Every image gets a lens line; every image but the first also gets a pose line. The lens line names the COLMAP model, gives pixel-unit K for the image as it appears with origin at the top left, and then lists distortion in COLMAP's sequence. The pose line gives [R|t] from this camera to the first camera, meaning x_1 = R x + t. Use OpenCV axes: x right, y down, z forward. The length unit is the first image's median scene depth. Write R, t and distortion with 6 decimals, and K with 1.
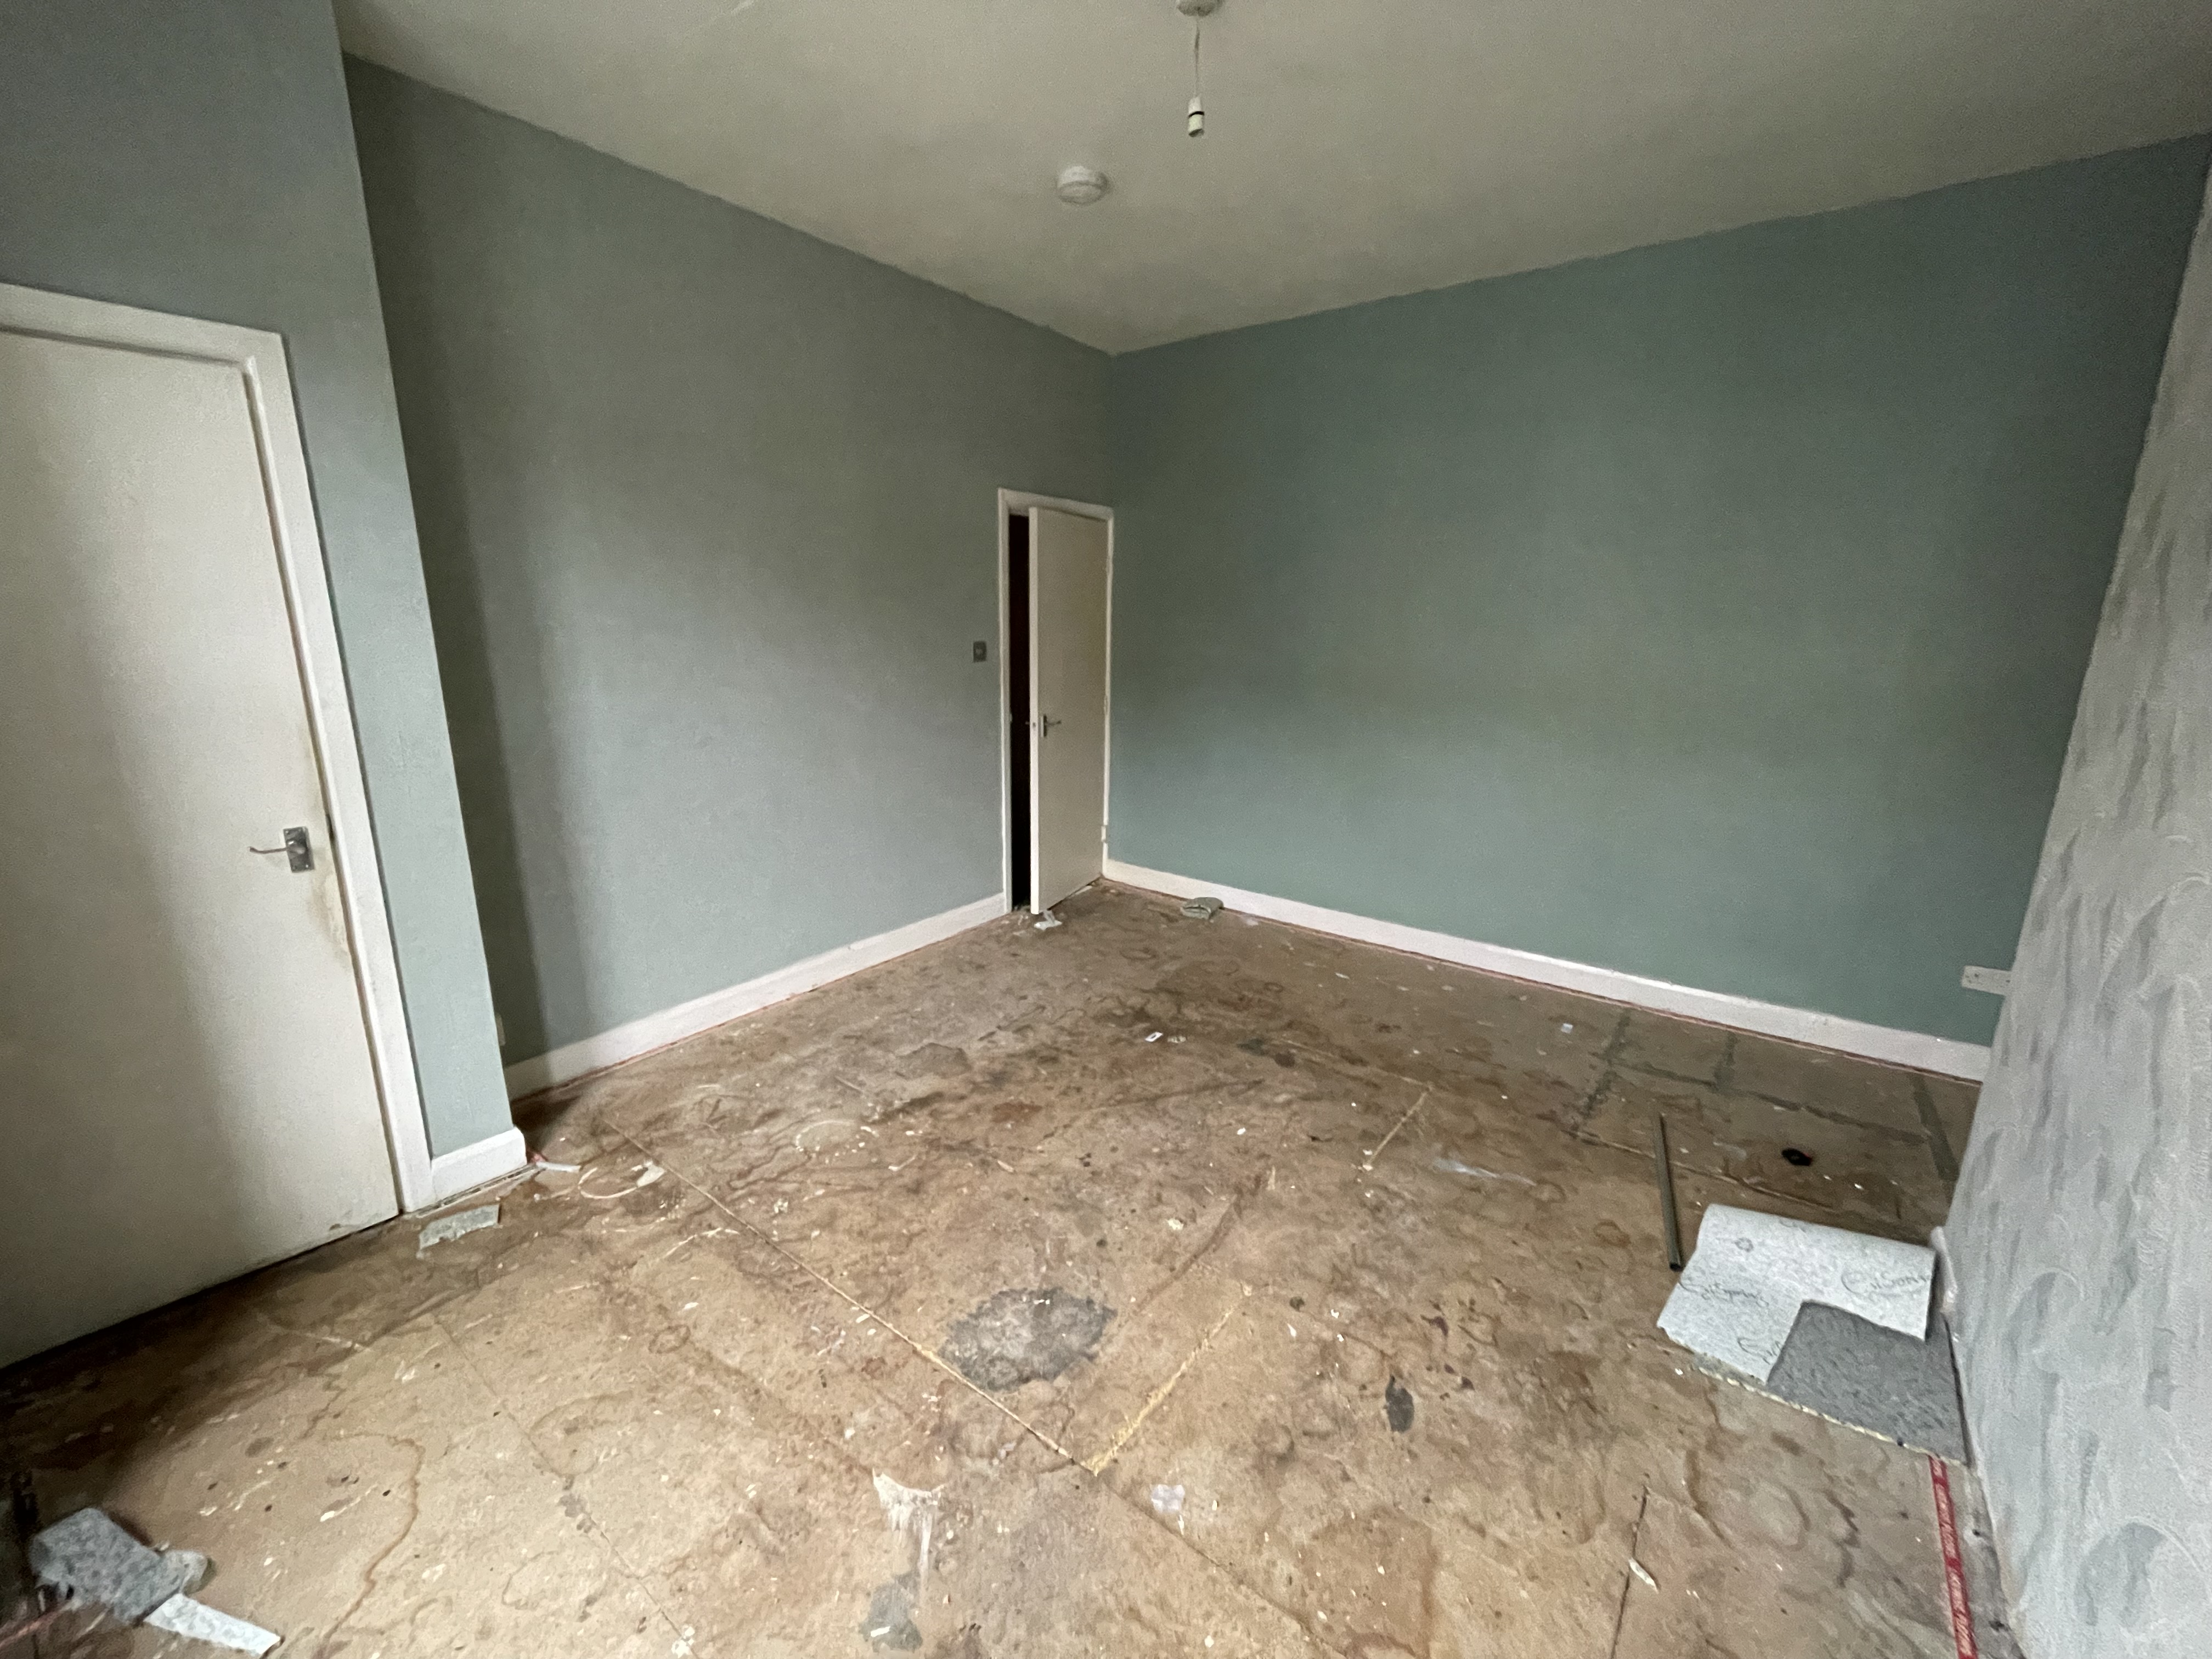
lens RADIAL K [[907.1, 0, 1103.2], [0, 907.1, 827.7], [0, 0, 1]] dist [-0.002745, 0.000172]
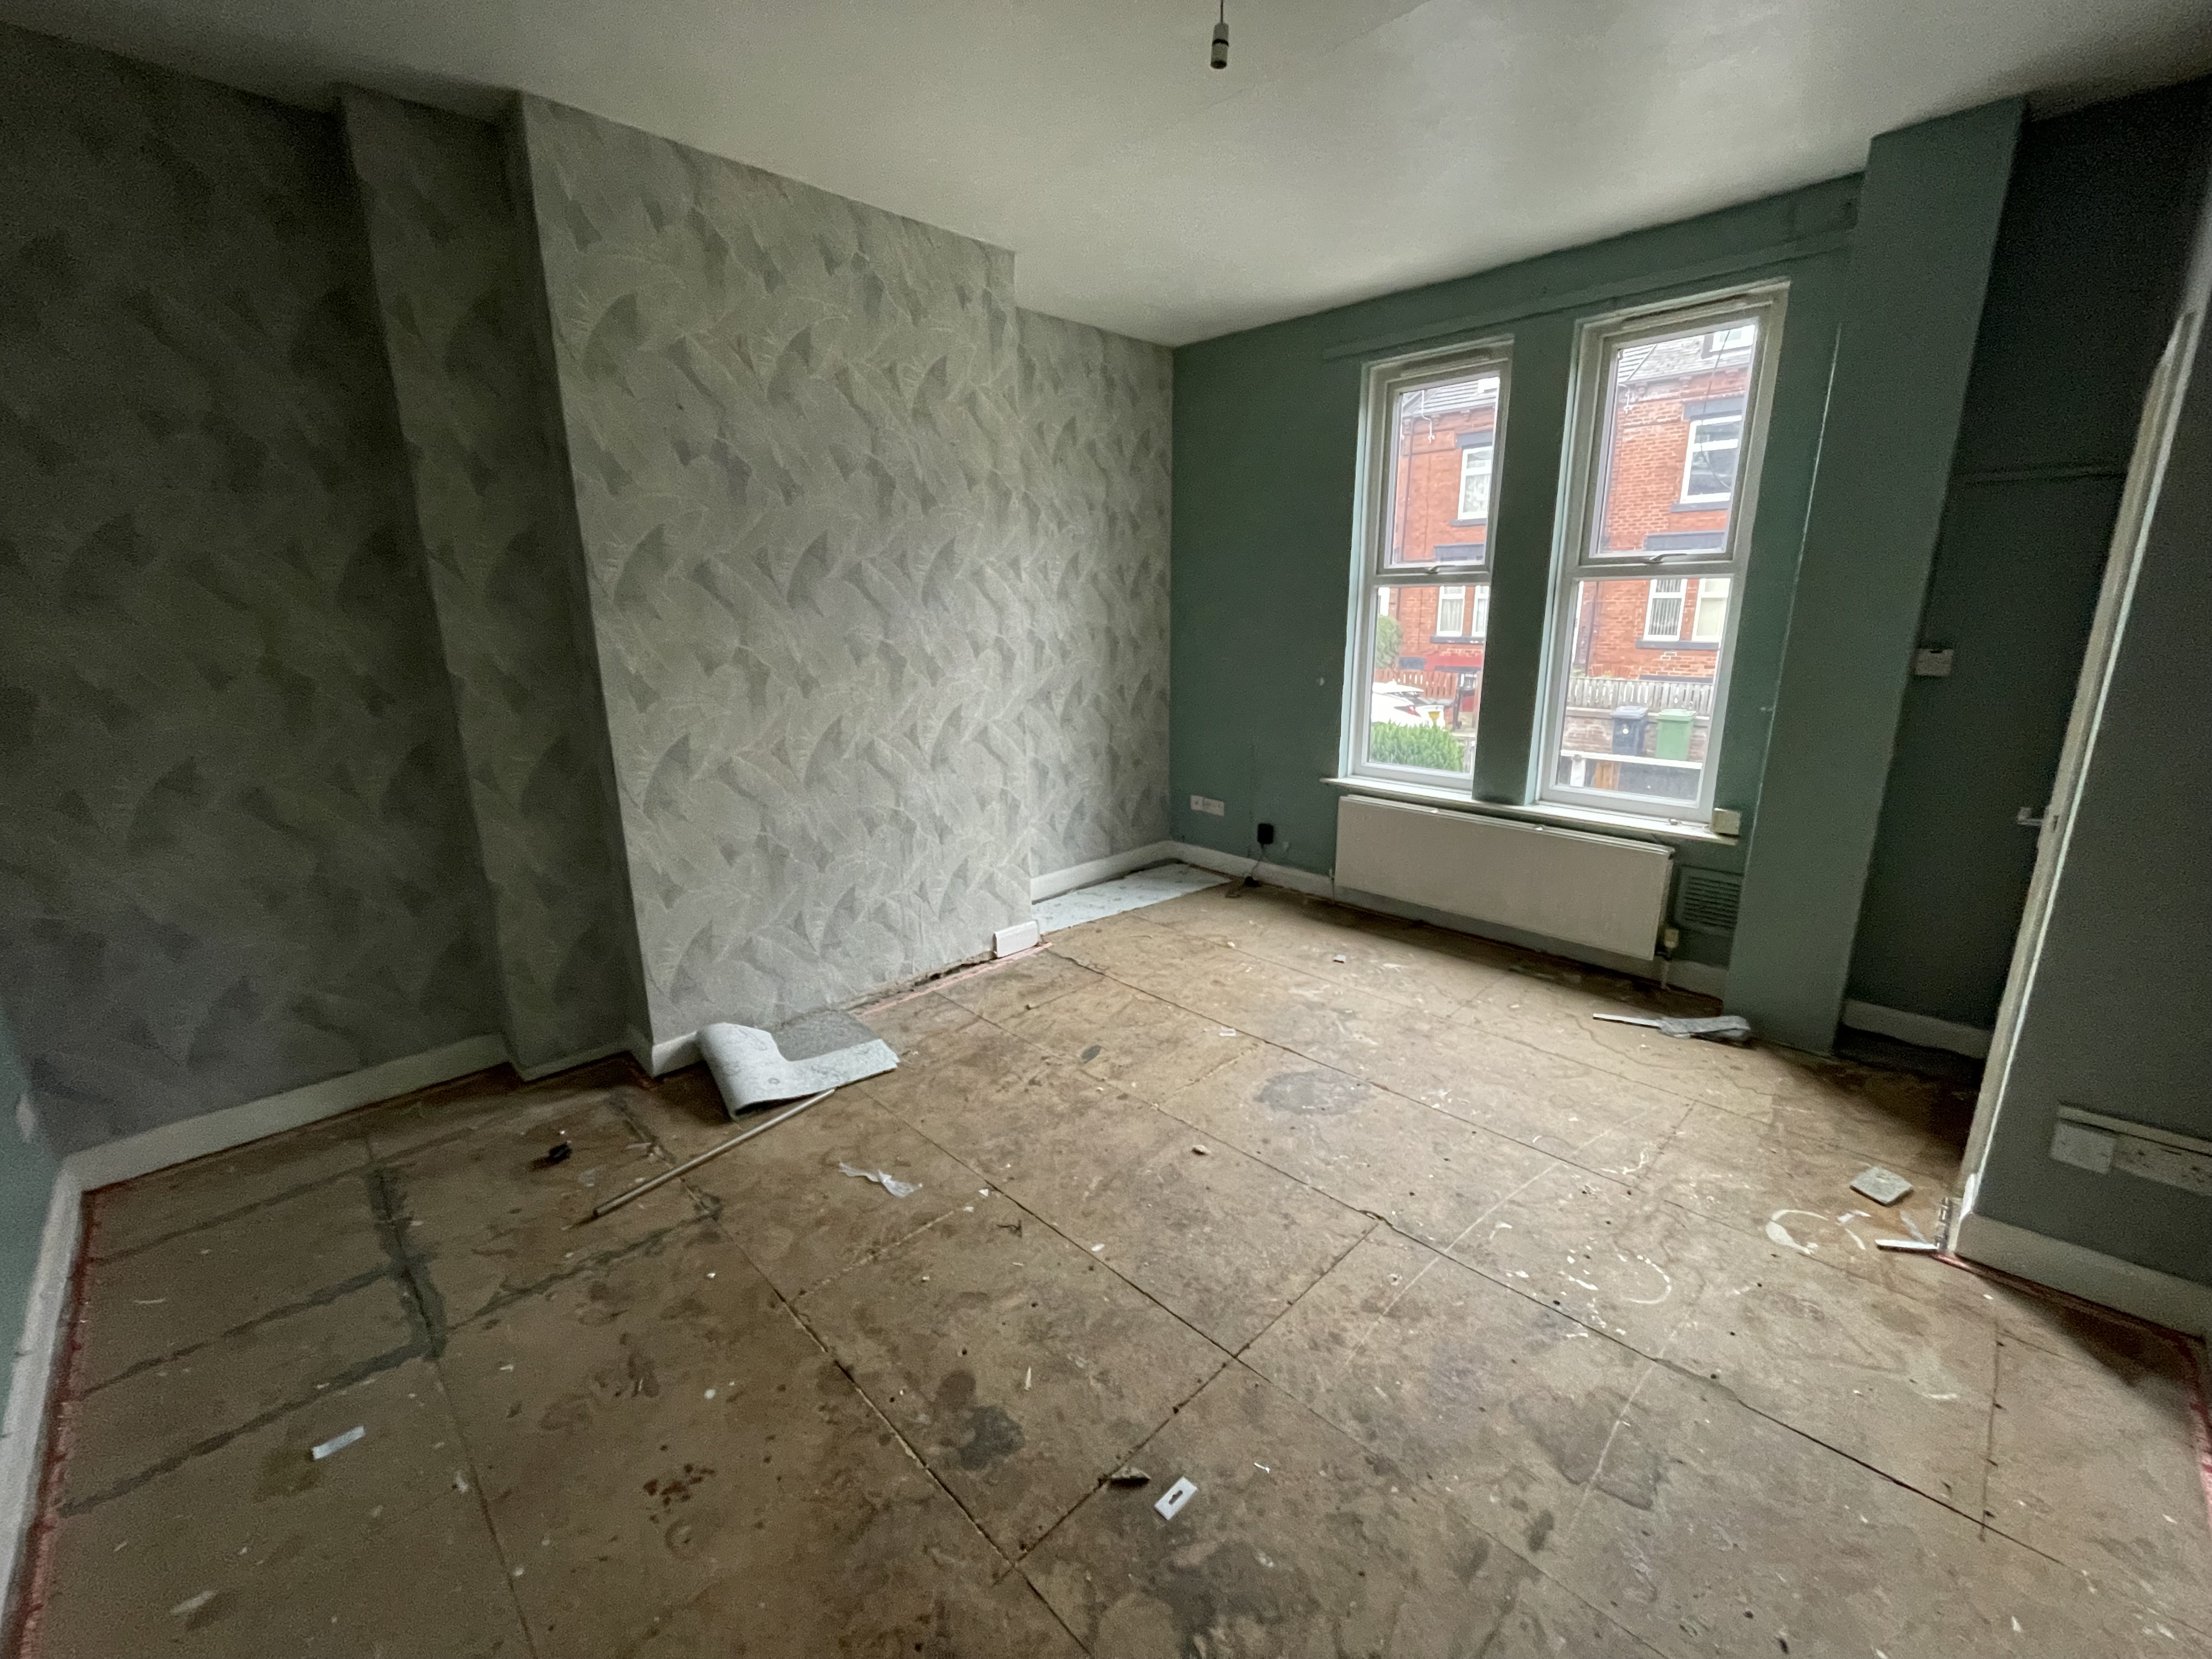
lens RADIAL K [[907.1, 0, 1107.6], [0, 907.1, 828.1], [0, 0, 1]] dist [-0.002745, 0.000172]
pose [[-0.990460, -0.031935, 0.134052, 0.051311], [0.033471, 0.887898, 0.458821, -0.405078], [-0.133677, 0.458931, -0.878358, 1.691275]]
